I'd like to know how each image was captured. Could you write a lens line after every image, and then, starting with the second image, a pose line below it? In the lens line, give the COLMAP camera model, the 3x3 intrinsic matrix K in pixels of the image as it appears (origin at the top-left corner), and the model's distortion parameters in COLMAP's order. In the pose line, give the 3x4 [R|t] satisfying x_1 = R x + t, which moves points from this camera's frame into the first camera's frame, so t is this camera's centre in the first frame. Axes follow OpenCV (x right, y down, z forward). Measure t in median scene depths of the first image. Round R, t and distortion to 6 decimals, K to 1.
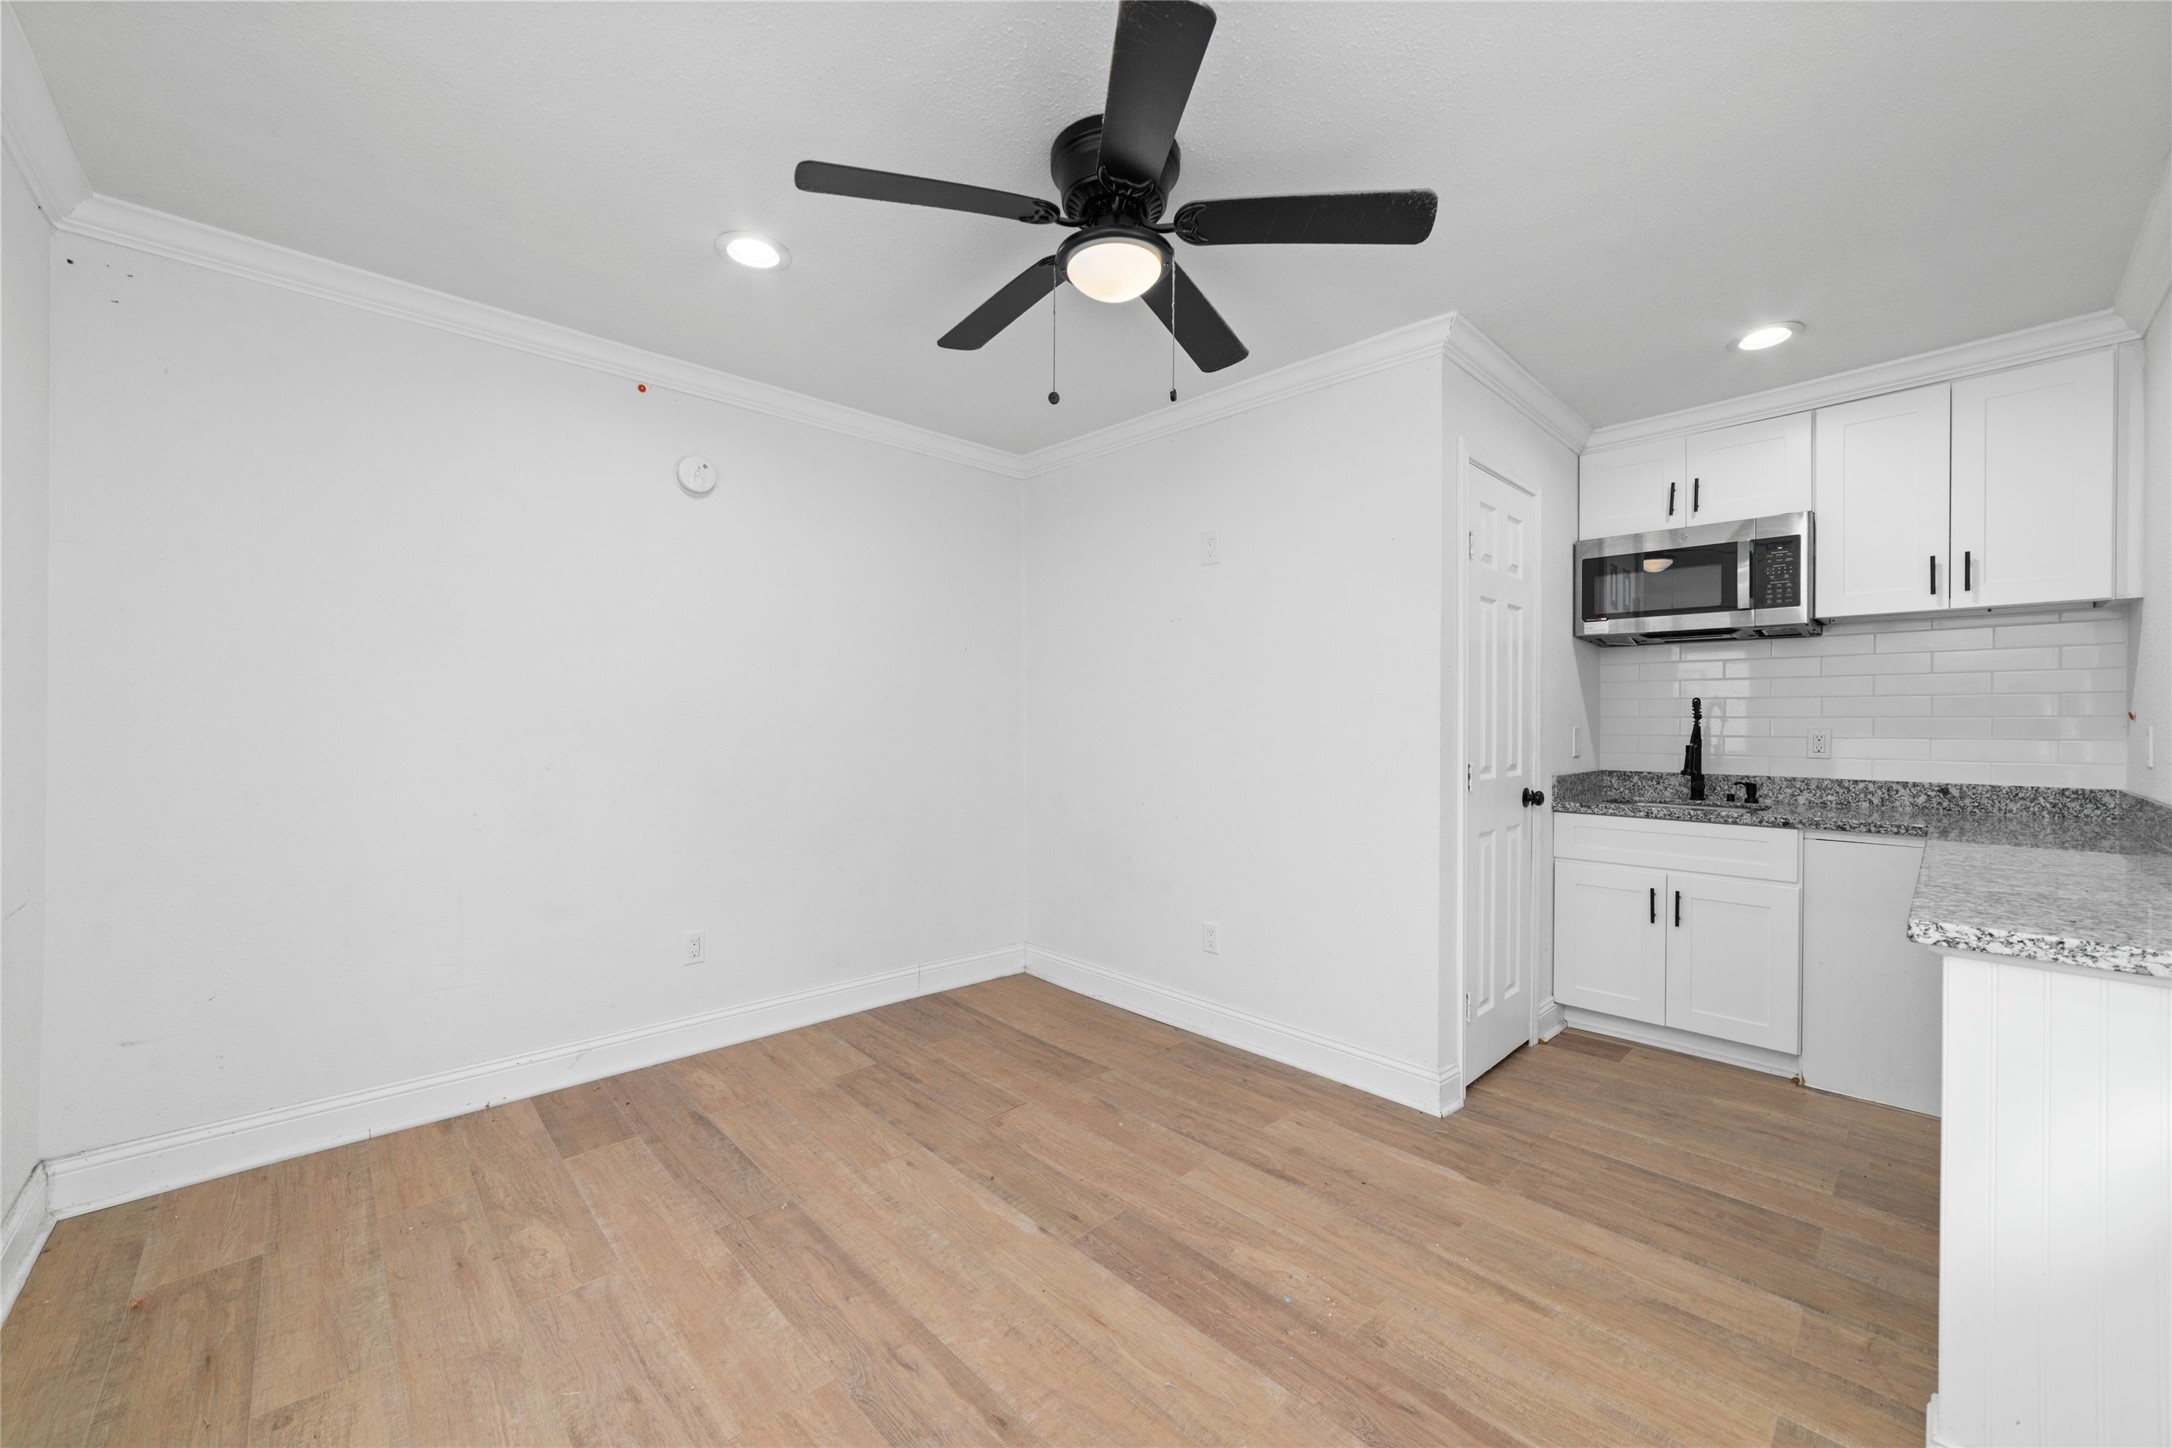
lens RADIAL K [[832.9, 0, 1091.7], [0, 832.9, 722.9], [0, 0, 1]] dist [-0.025681, 0.009523]
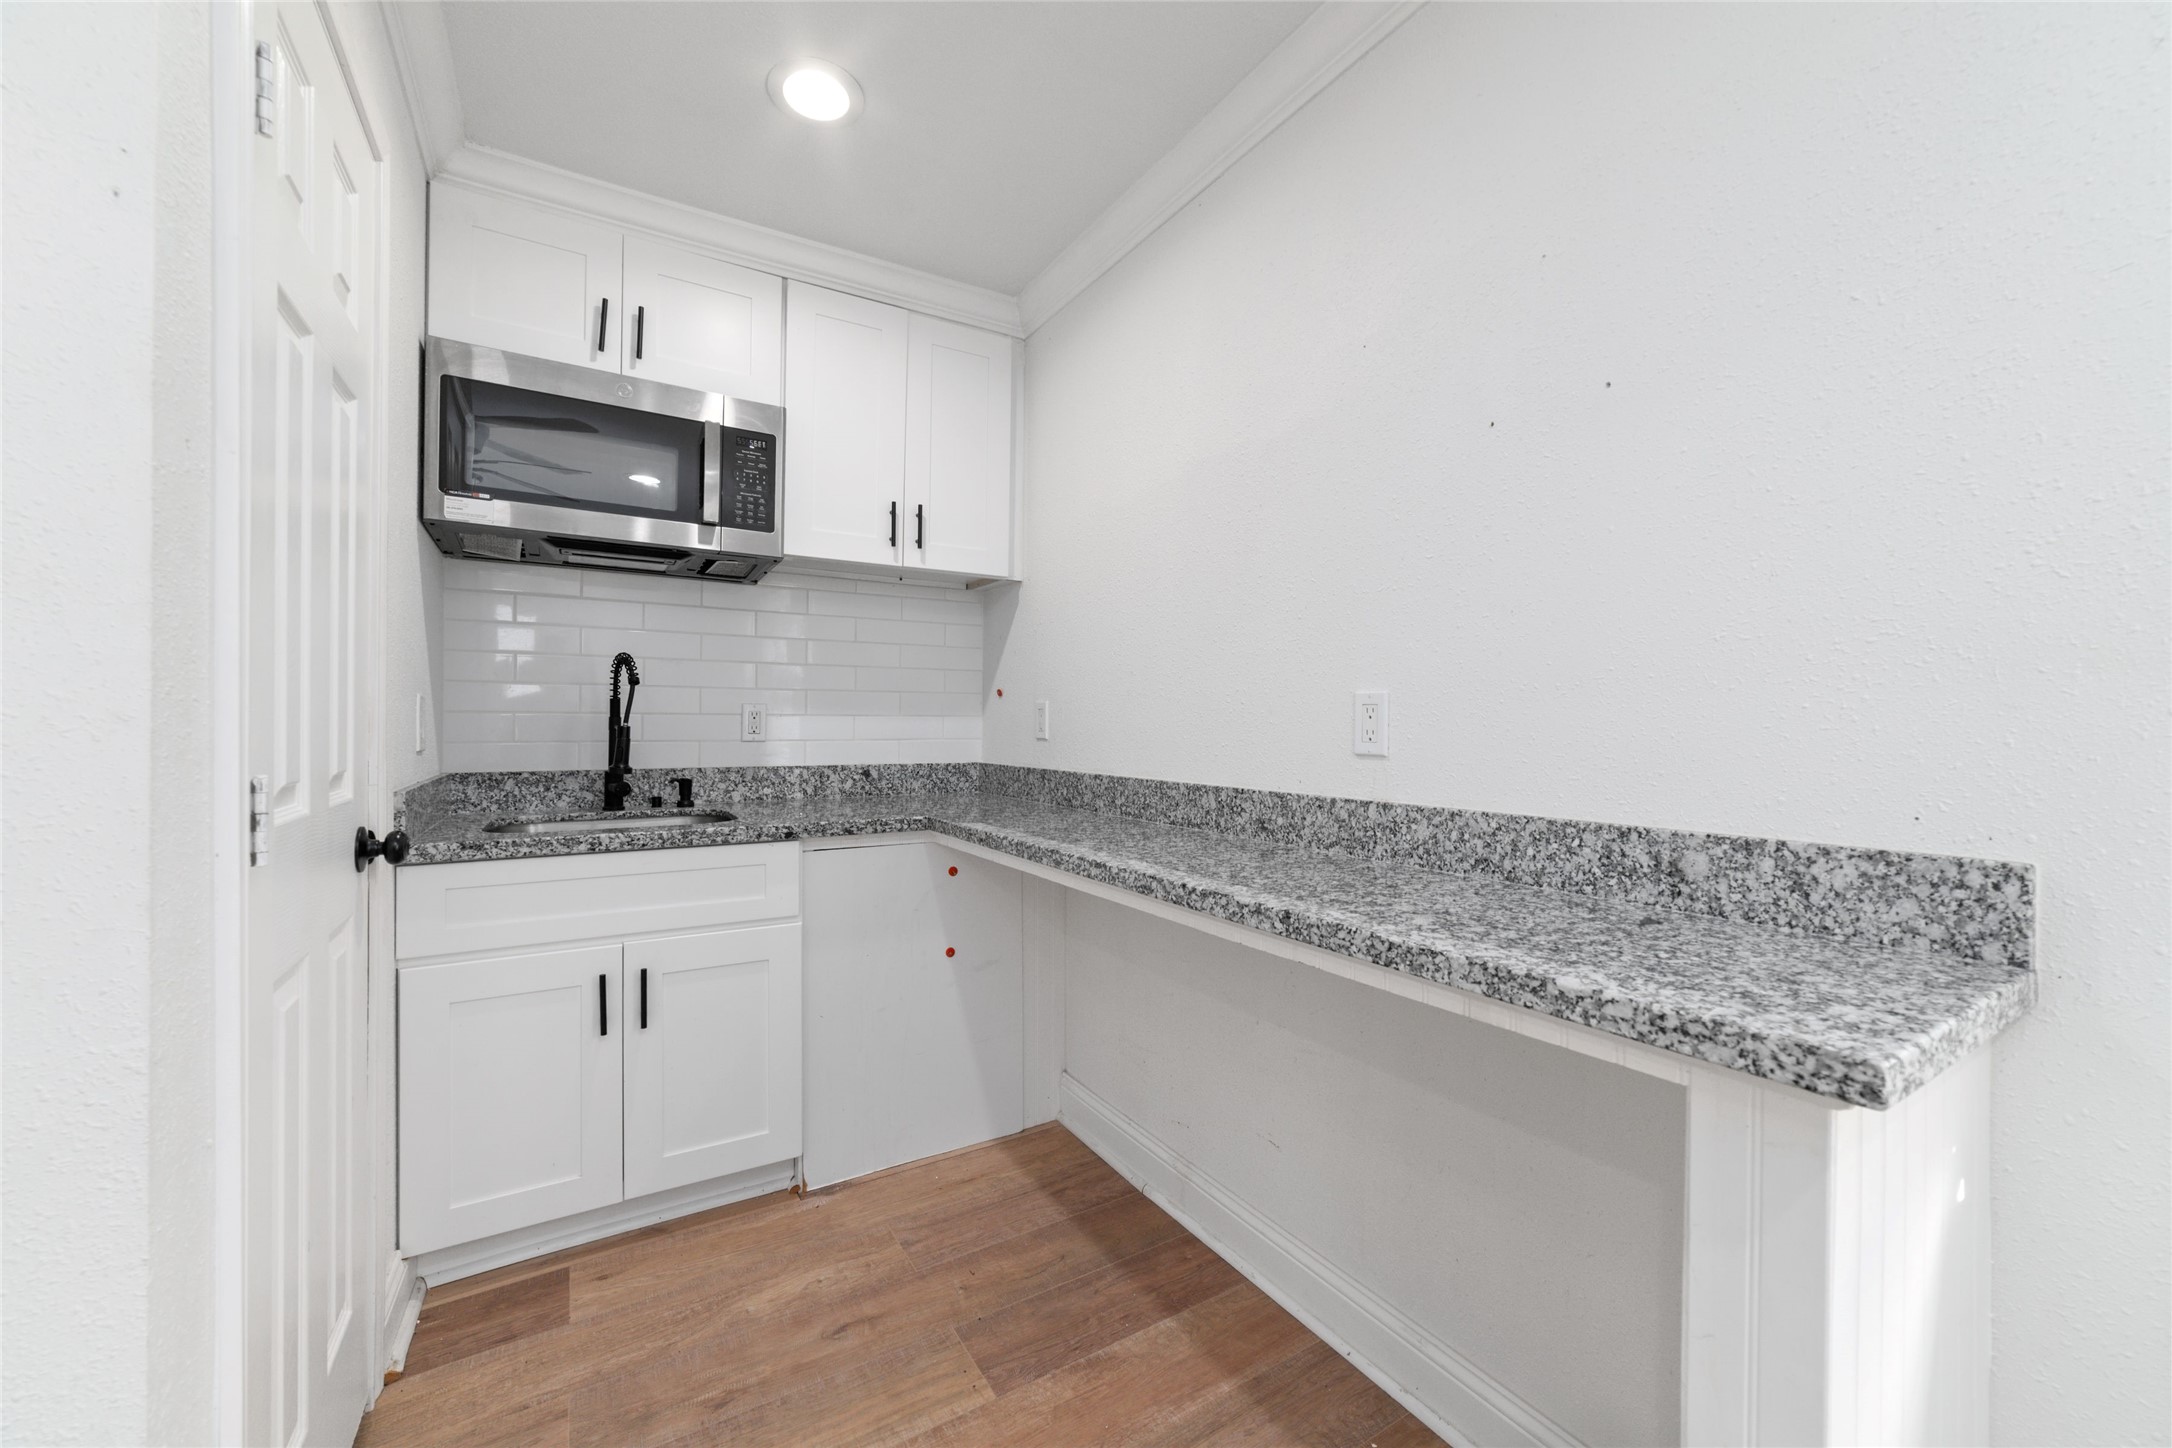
lens RADIAL K [[832.9, 0, 1091.7], [0, 832.9, 722.9], [0, 0, 1]] dist [-0.025681, 0.009523]
pose [[0.203209, -0.003994, 0.979127, 0.215519], [-0.006772, 0.999962, 0.005485, 0.023056], [-0.979112, -0.007746, 0.203174, 0.628474]]
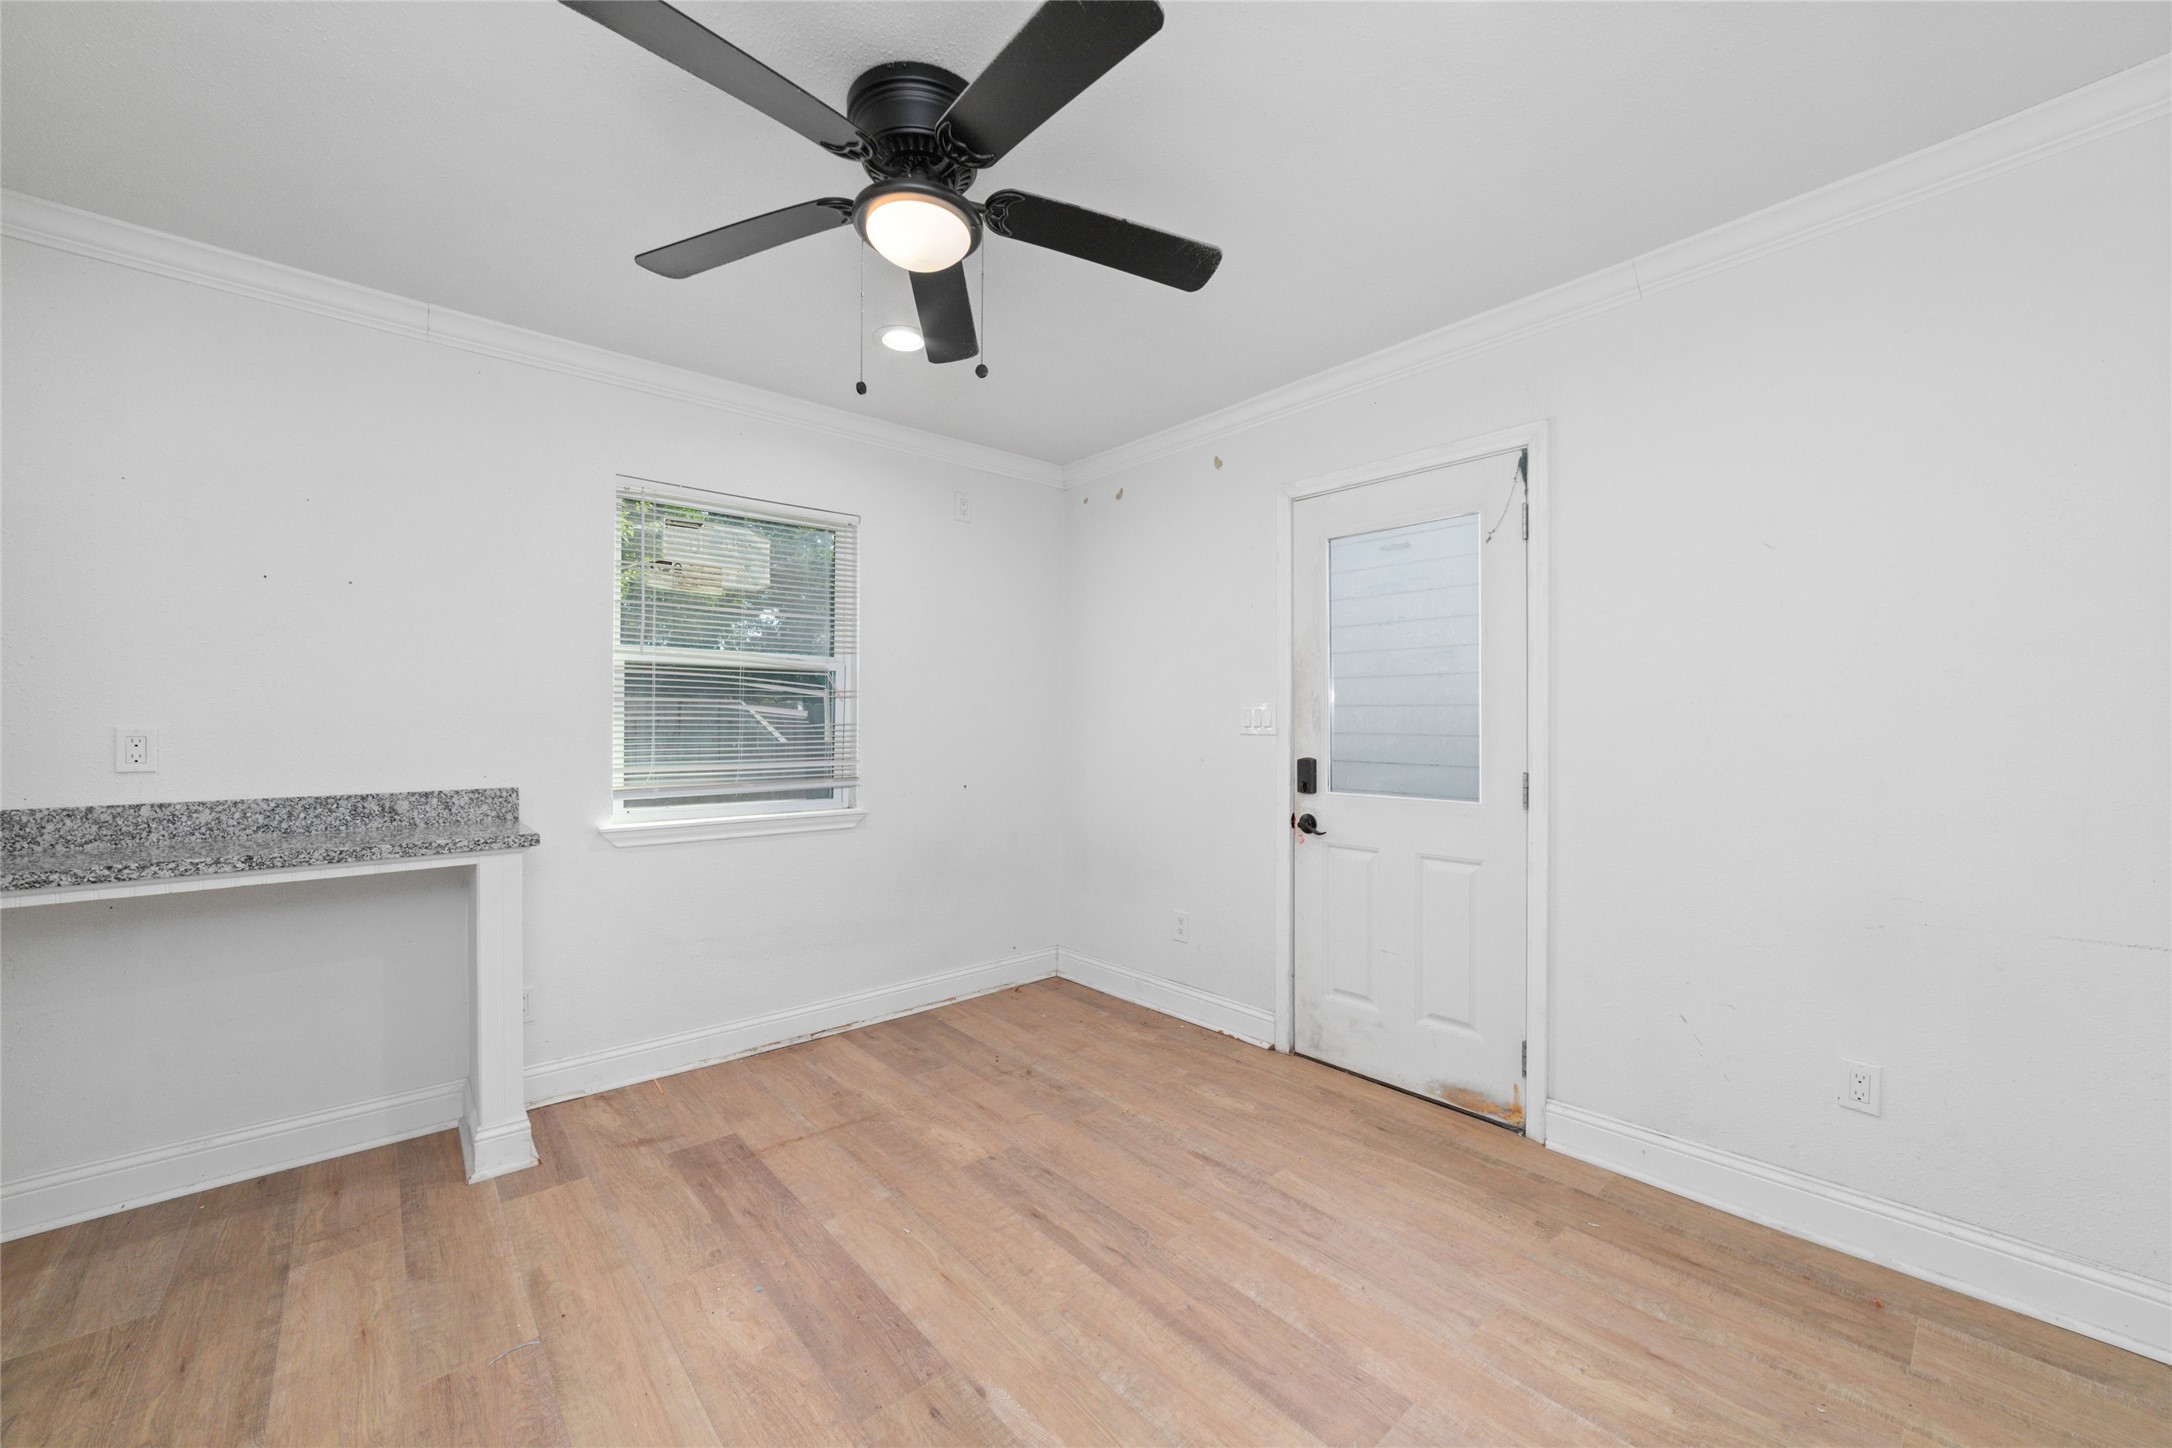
lens RADIAL K [[832.9, 0, 1091.7], [0, 832.9, 722.9], [0, 0, 1]] dist [-0.025681, 0.009523]
pose [[-0.999095, -0.006317, 0.042058, -0.140161], [-0.006343, 0.999980, -0.000487, -0.005520], [-0.042055, -0.000754, -0.999115, 1.299380]]
